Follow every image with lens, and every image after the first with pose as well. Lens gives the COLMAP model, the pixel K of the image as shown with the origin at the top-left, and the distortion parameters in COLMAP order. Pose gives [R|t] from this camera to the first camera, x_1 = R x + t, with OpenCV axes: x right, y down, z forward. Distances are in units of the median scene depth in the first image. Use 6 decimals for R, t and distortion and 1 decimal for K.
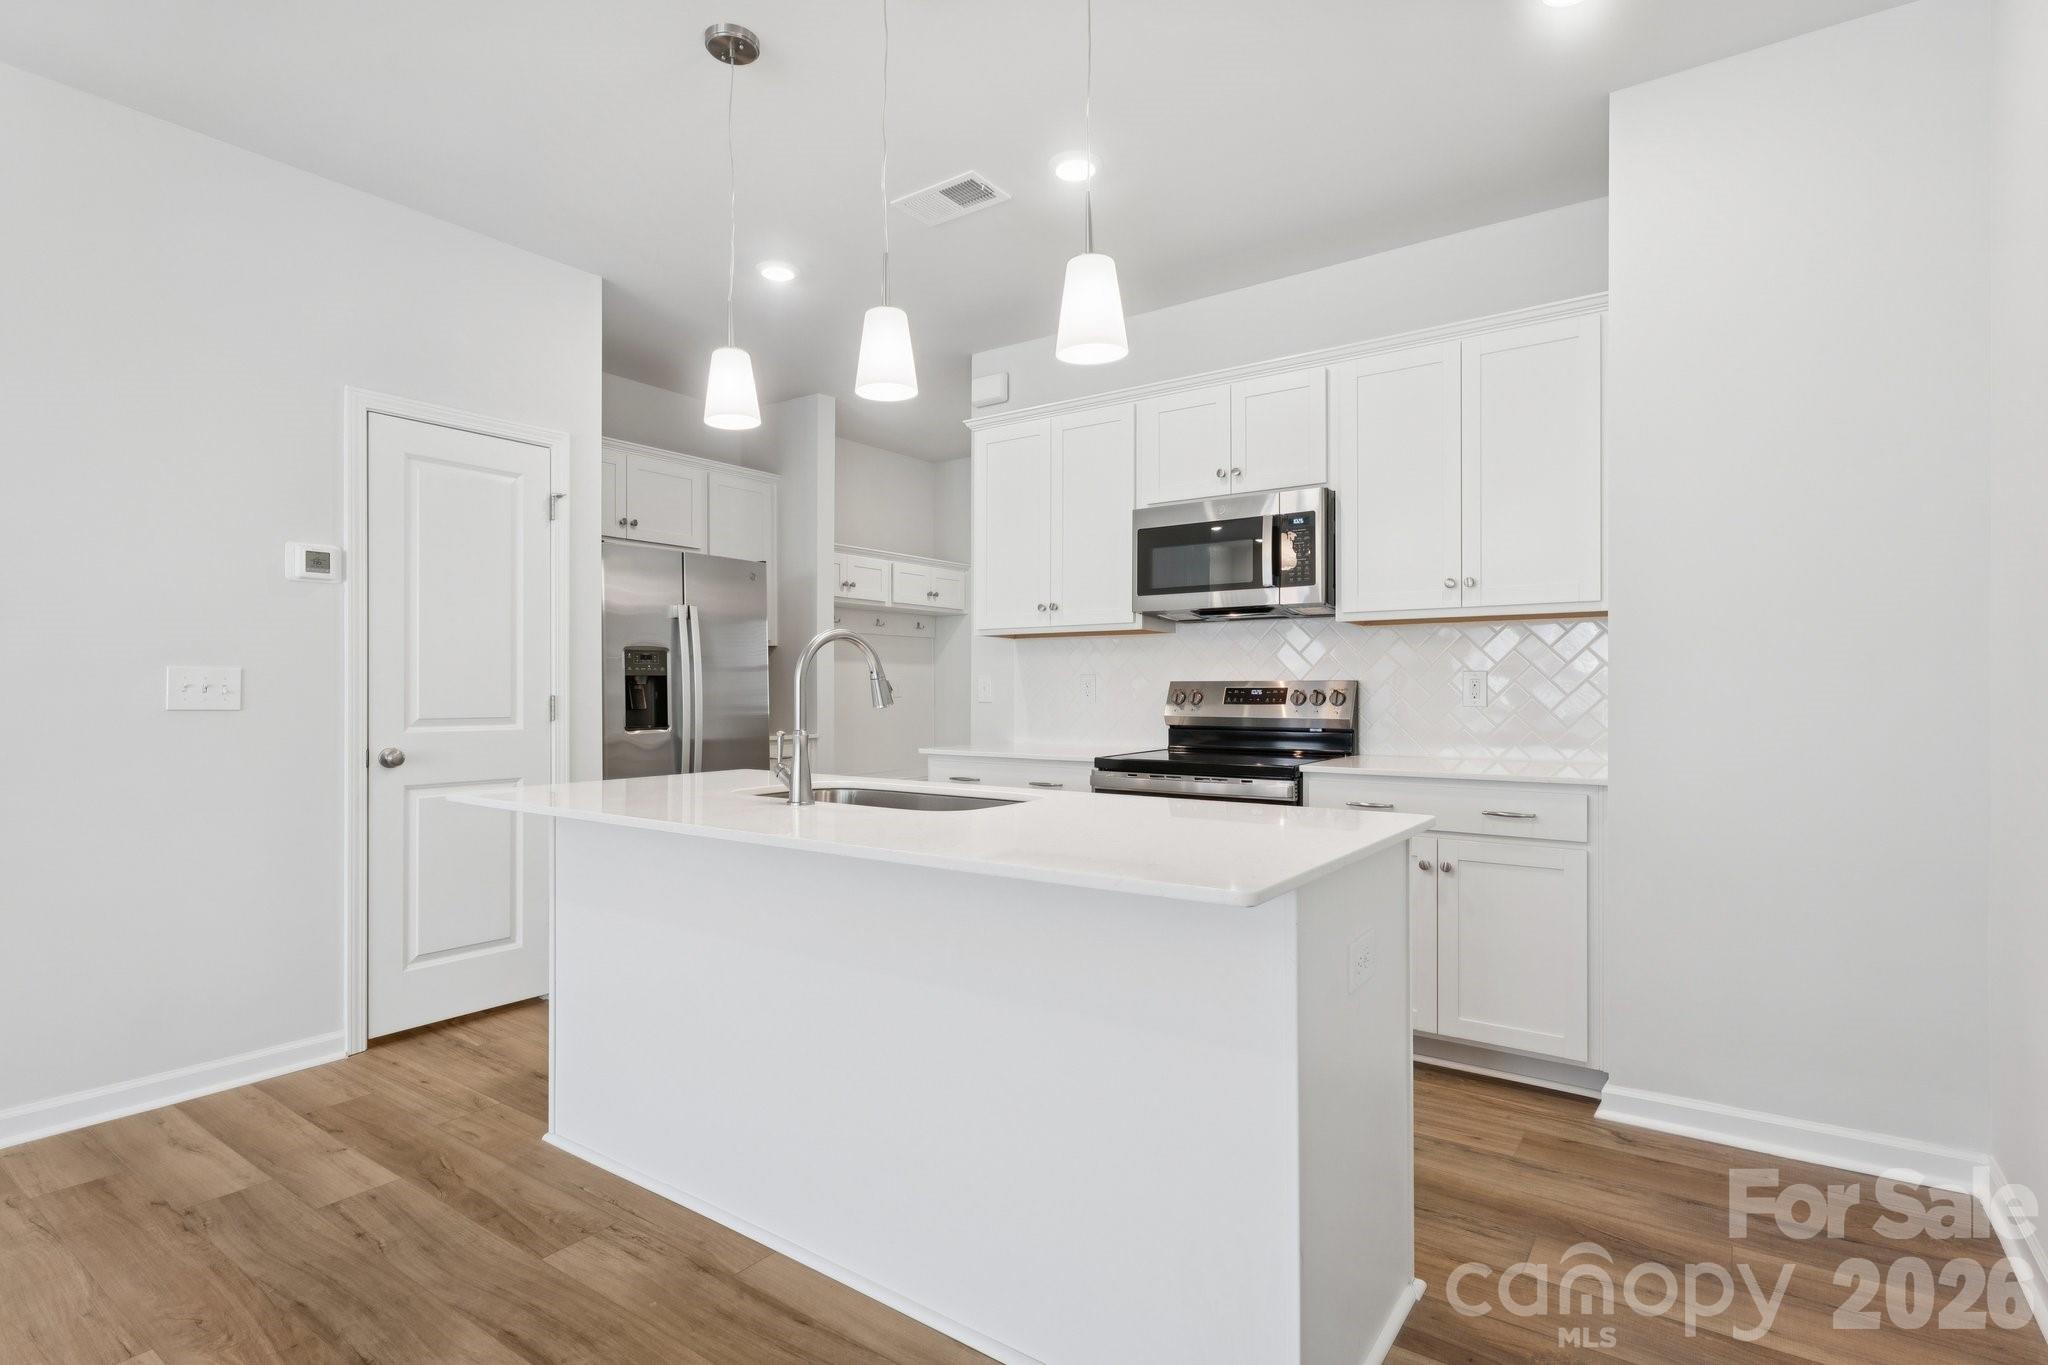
lens RADIAL K [[1006.1, 0, 1024.9], [0, 1006.1, 689.7], [0, 0, 1]] dist [-0.003142, 0.000336]
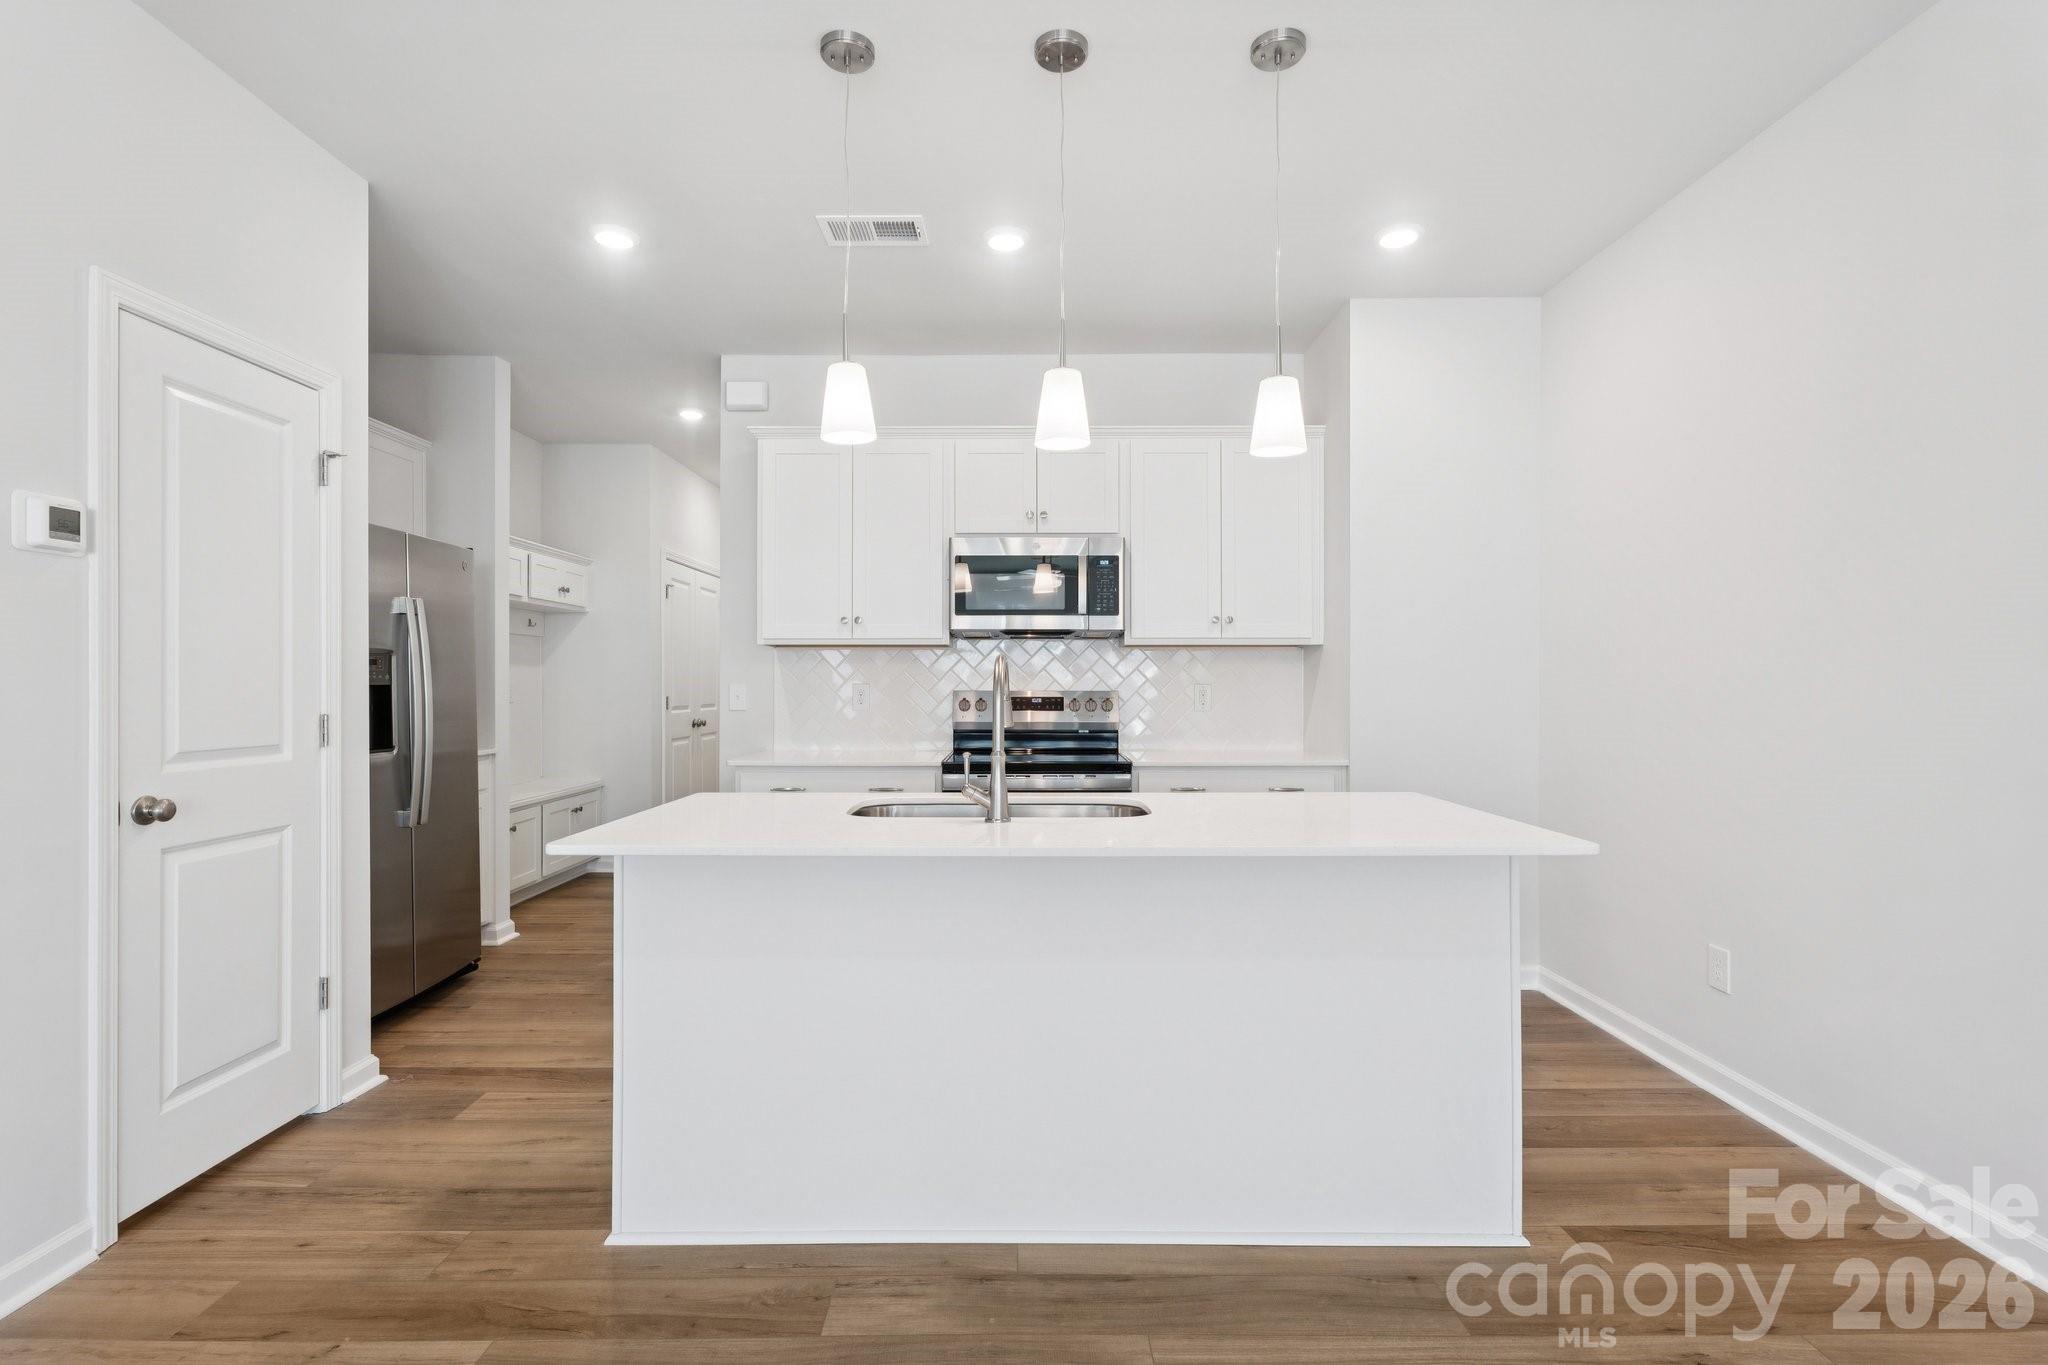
lens RADIAL K [[959.6, 0, 1023.3], [0, 959.6, 680.4], [0, 0, 1]] dist [0.002659, -0.002035]
pose [[0.814775, 0.003002, 0.579769, -0.531315], [-0.000666, 0.999991, -0.004241, -0.020002], [-0.579776, 0.003069, 0.814770, 0.107817]]
